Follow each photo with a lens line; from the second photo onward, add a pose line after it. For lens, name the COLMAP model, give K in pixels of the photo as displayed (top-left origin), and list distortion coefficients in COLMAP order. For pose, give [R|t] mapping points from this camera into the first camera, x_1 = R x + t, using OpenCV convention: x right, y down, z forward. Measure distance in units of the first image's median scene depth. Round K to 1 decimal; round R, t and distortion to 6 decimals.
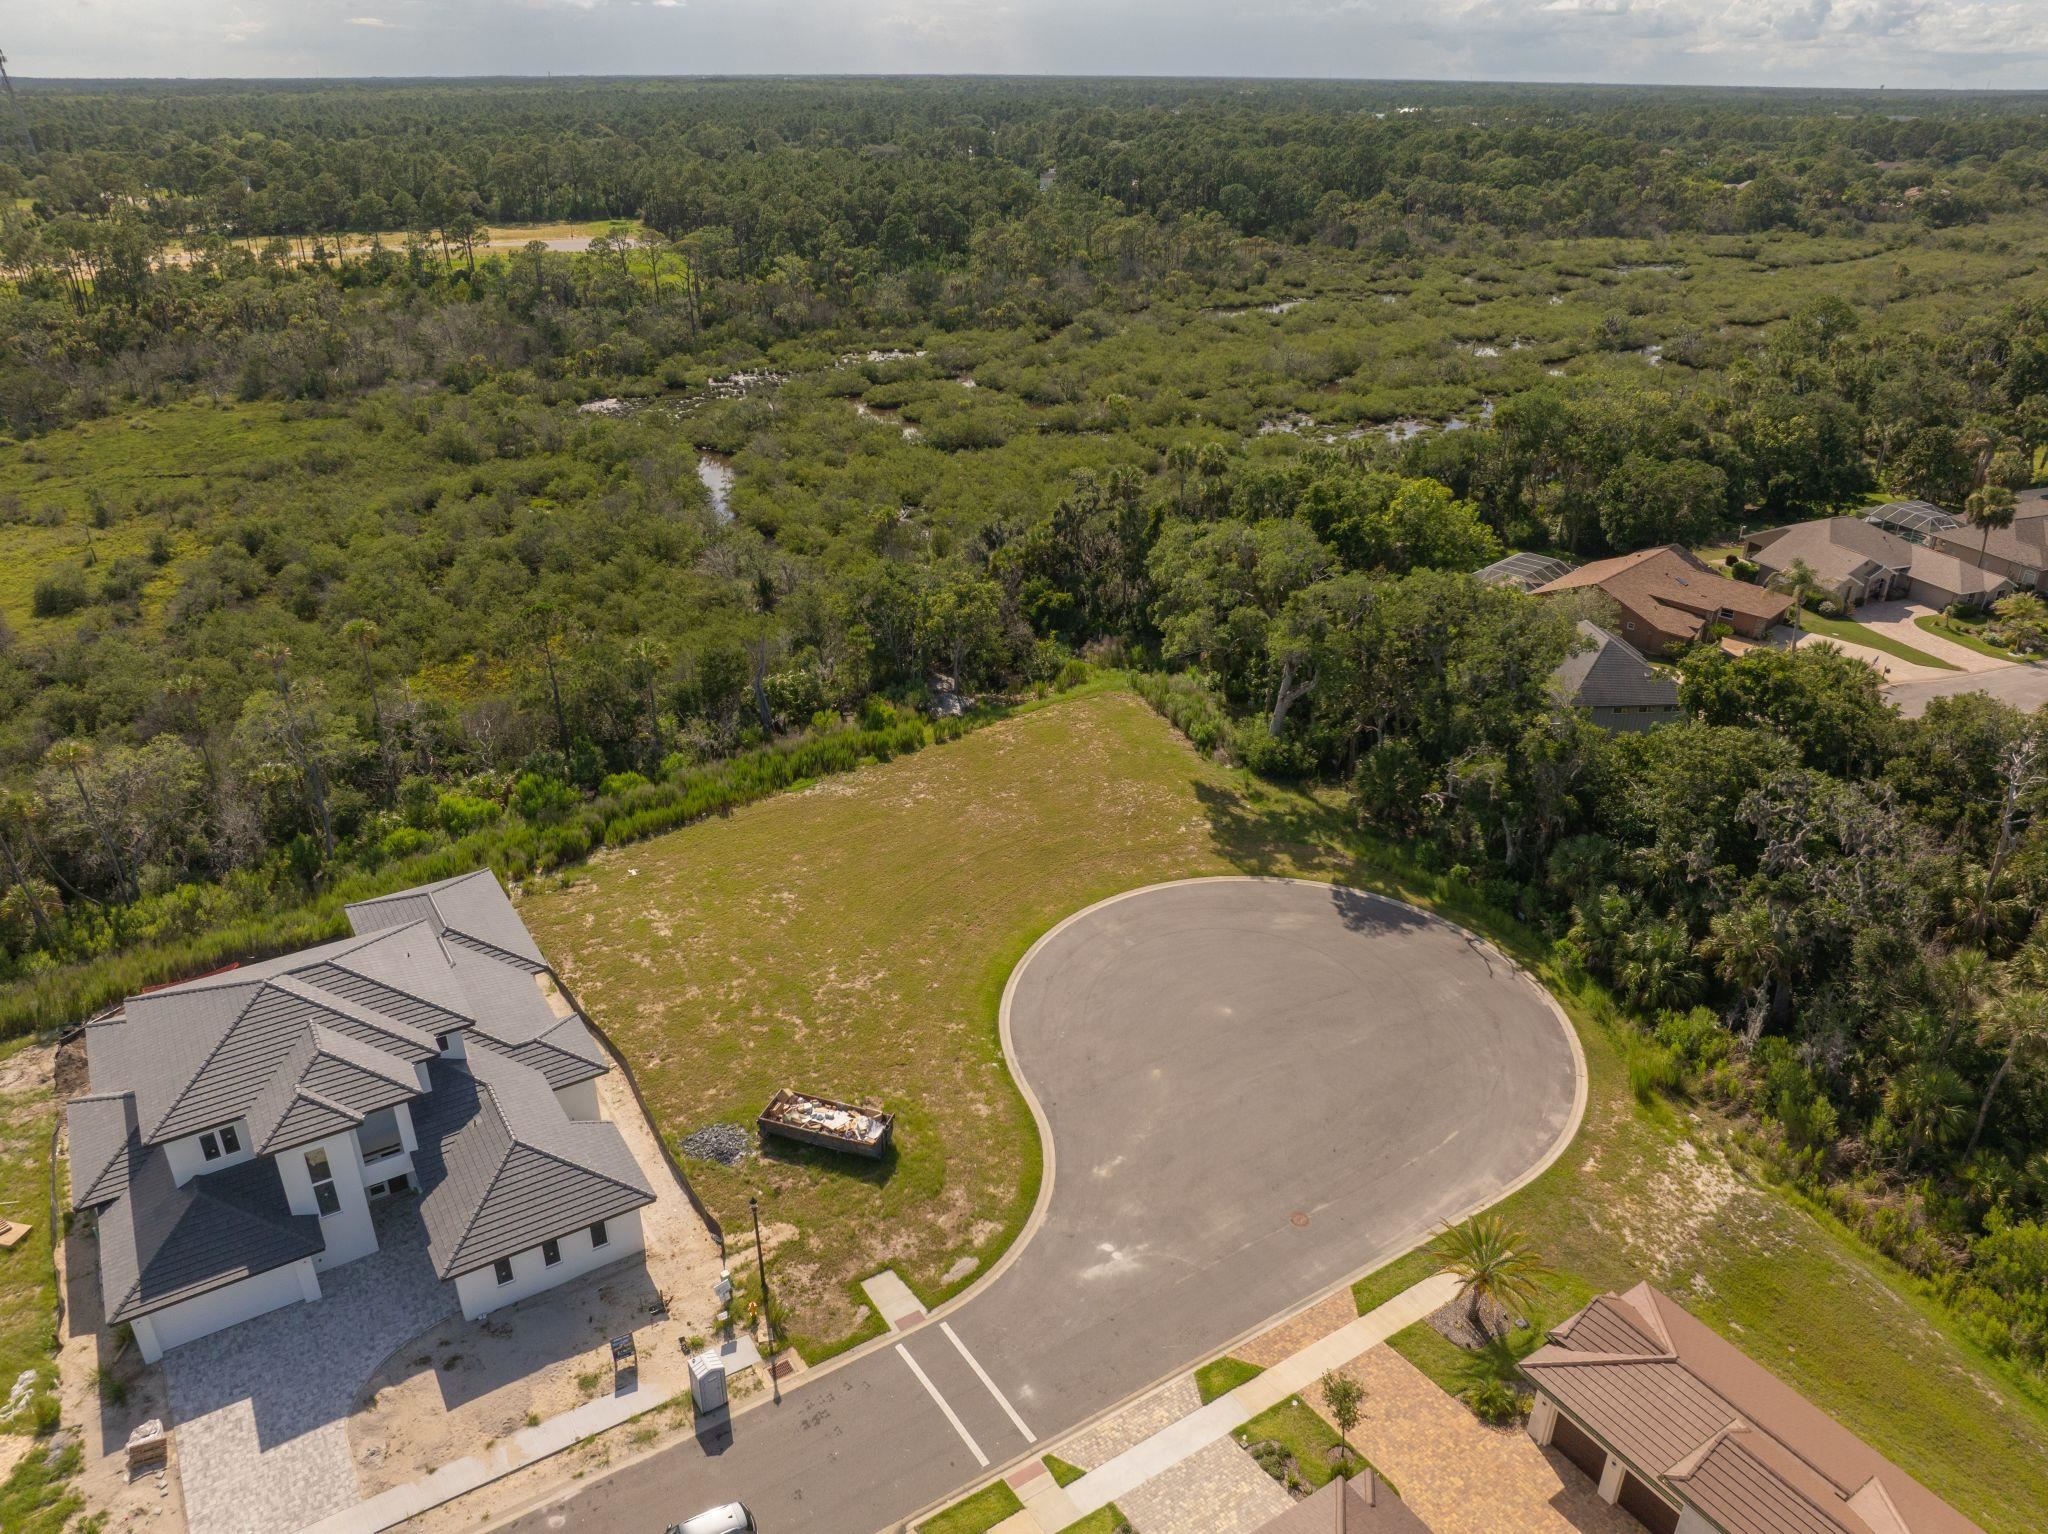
lens RADIAL K [[1440.3, 0, 1024.0], [0, 1440.3, 767.0], [0, 0, 1]] dist [-0.030683, 0.000157]
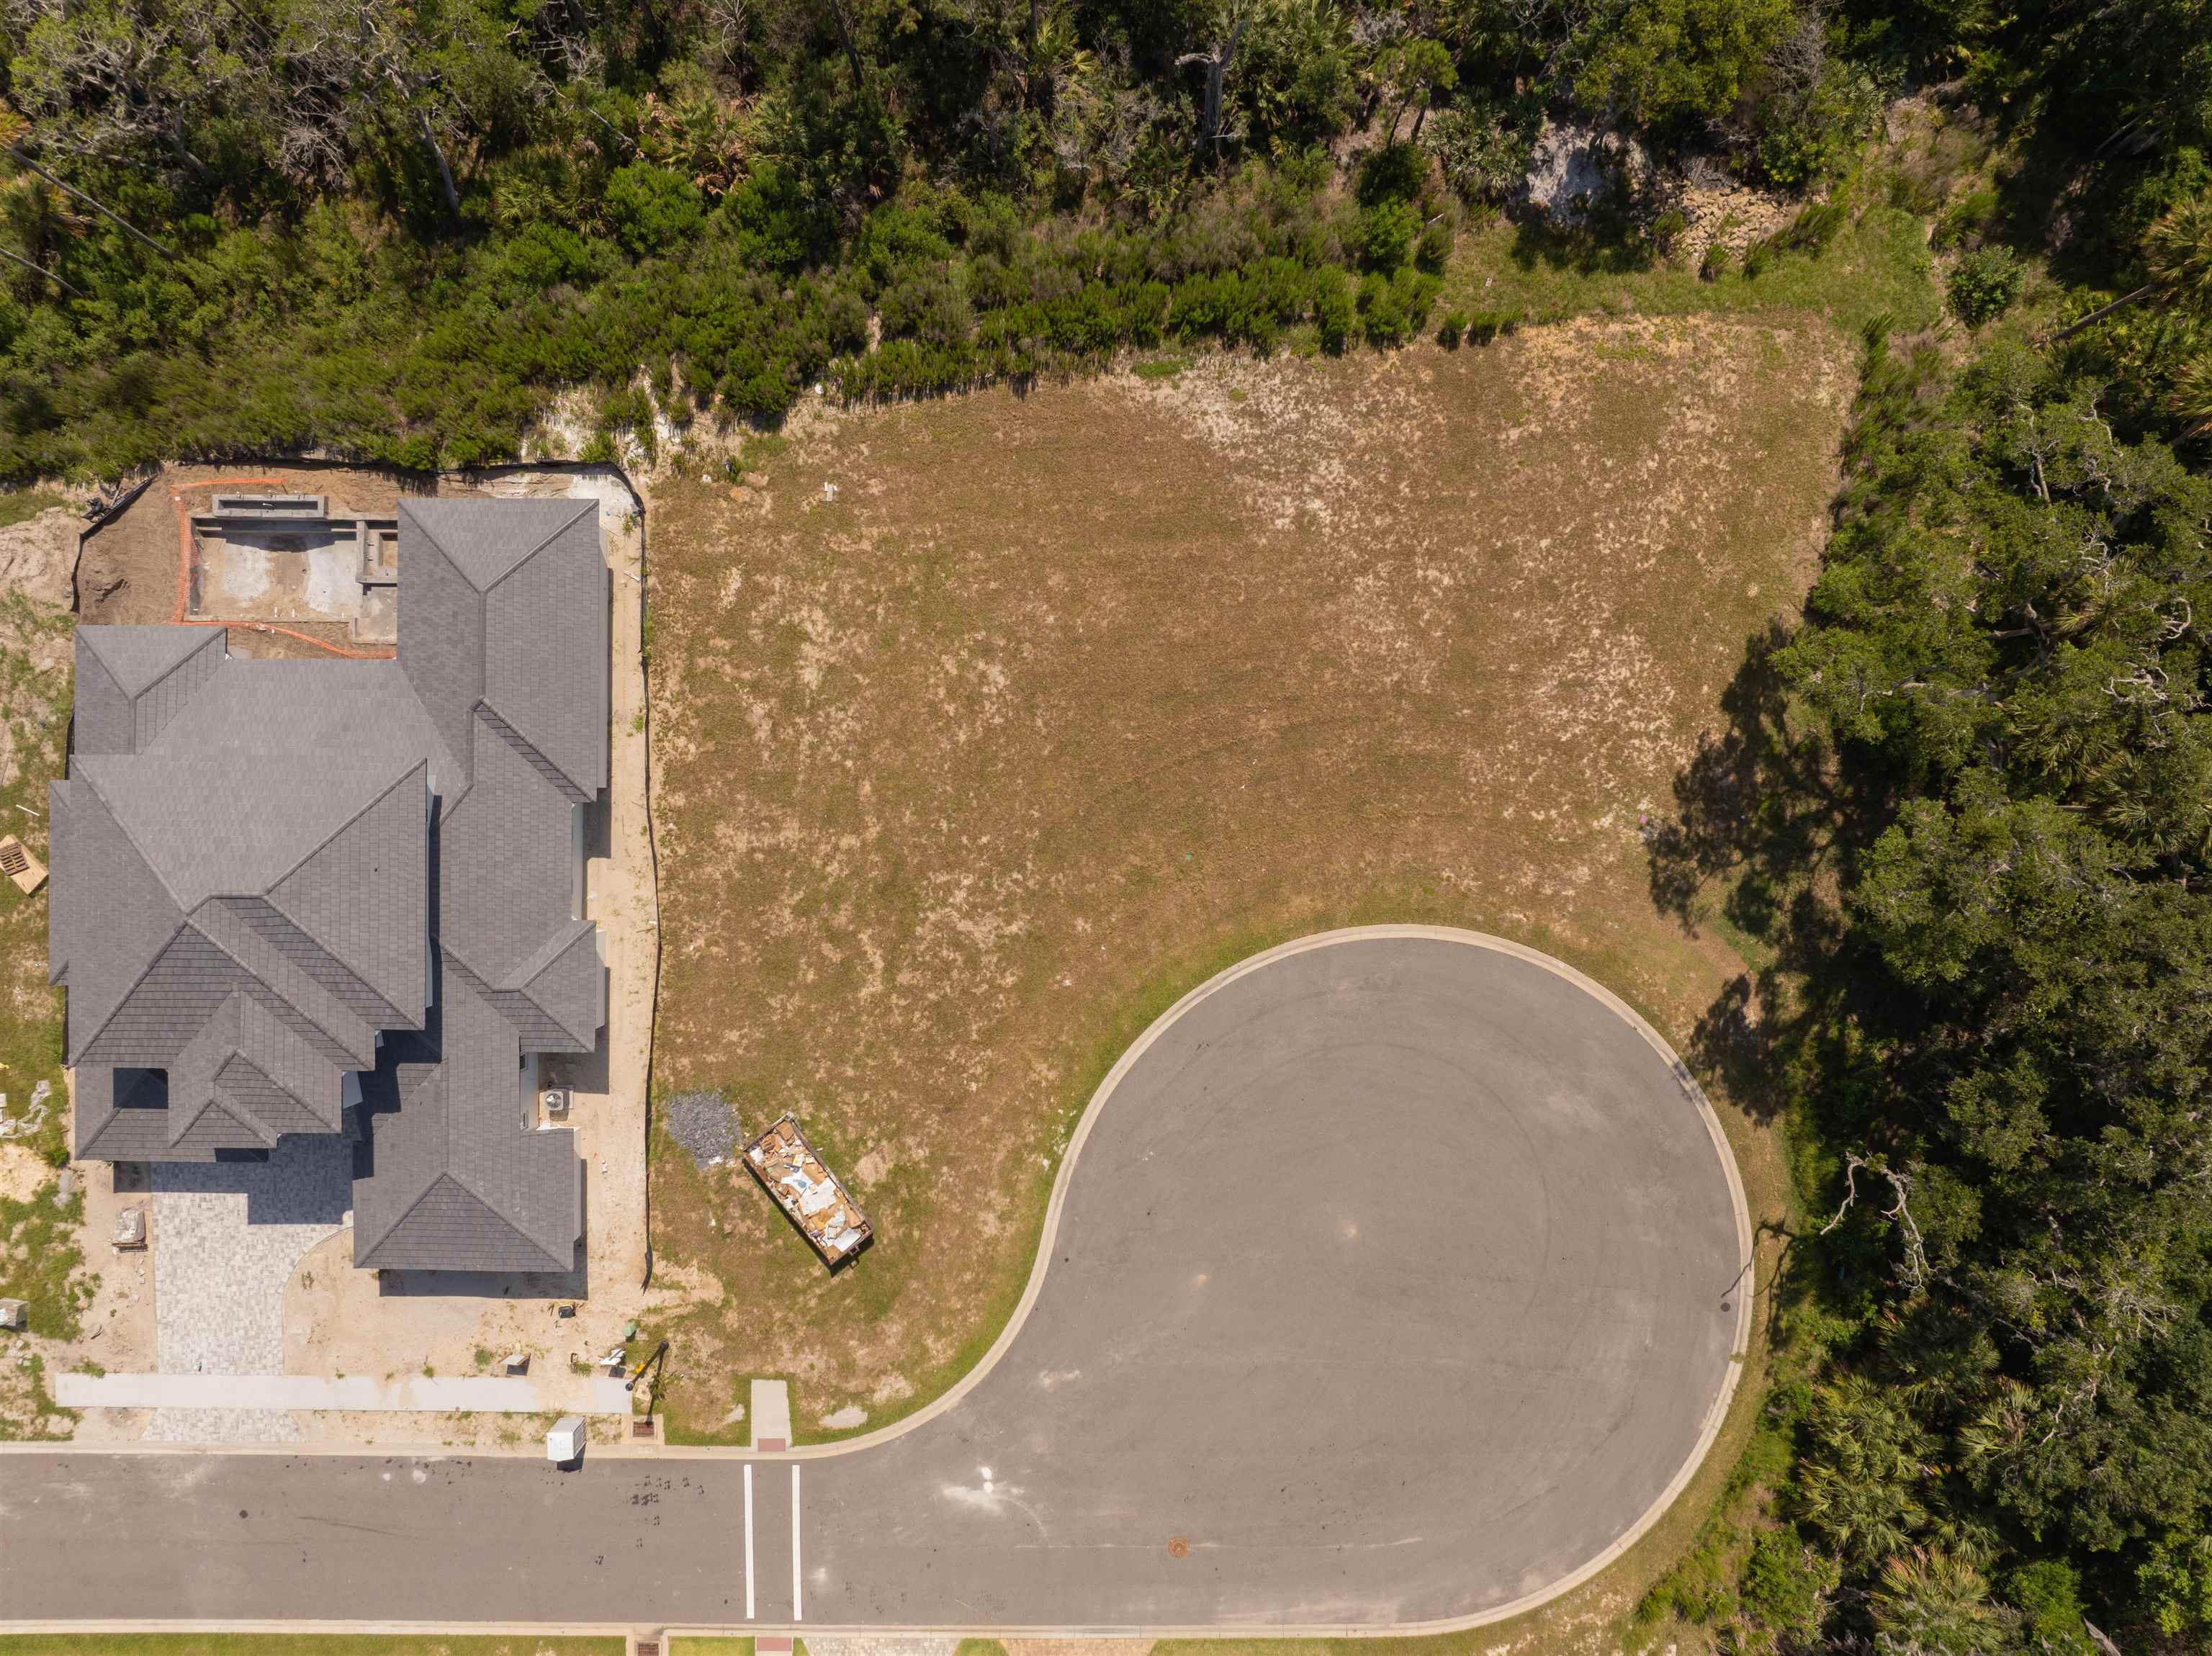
lens RADIAL K [[1540.4, 0, 1098.7], [0, 1540.4, 828.3], [0, 0, 1]] dist [-0.036563, 0.006025]
pose [[0.837947, 0.545679, 0.008884, -0.124828], [-0.249391, 0.368385, 0.895598, -0.769858], [0.485436, -0.752680, 0.444775, 0.887702]]
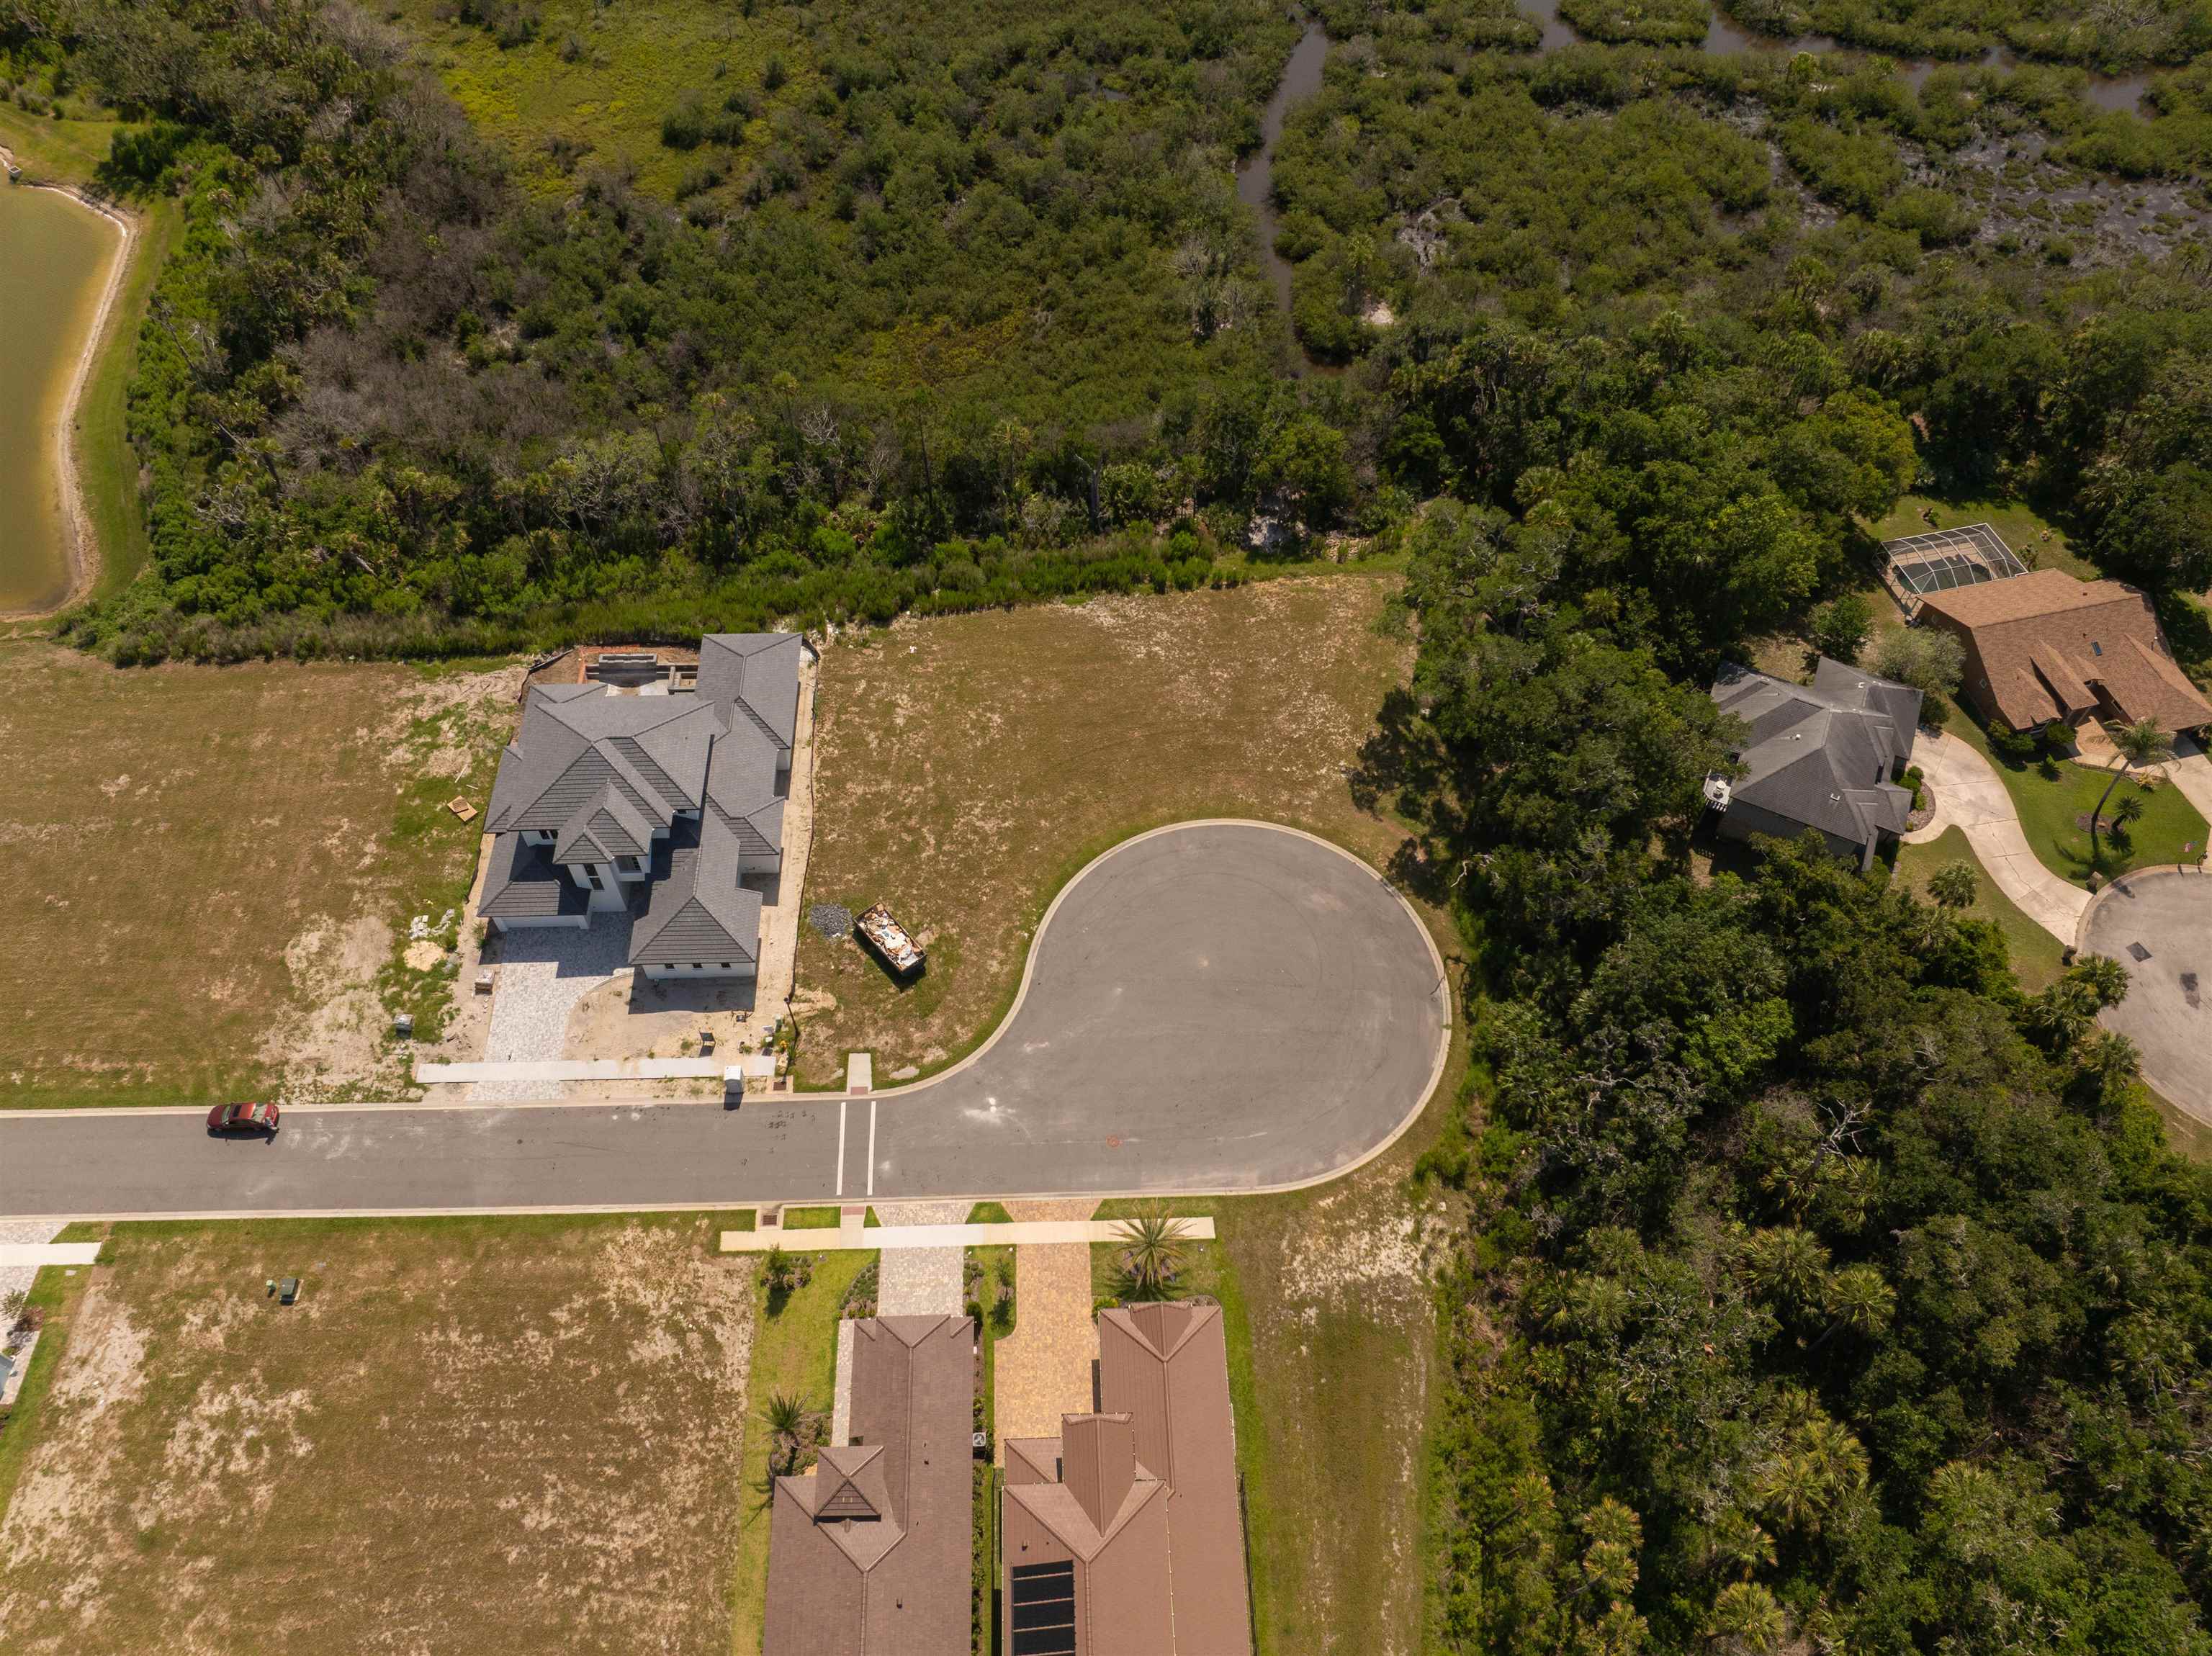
lens RADIAL K [[1551.3, 0, 1094.8], [0, 1551.3, 832.5], [0, 0, 1]] dist [0.004221, -0.098863]
pose [[0.859904, 0.416713, -0.294814, 0.526378], [-0.230299, 0.832141, 0.504483, -0.785343], [0.455551, -0.365912, 0.811530, -0.222426]]
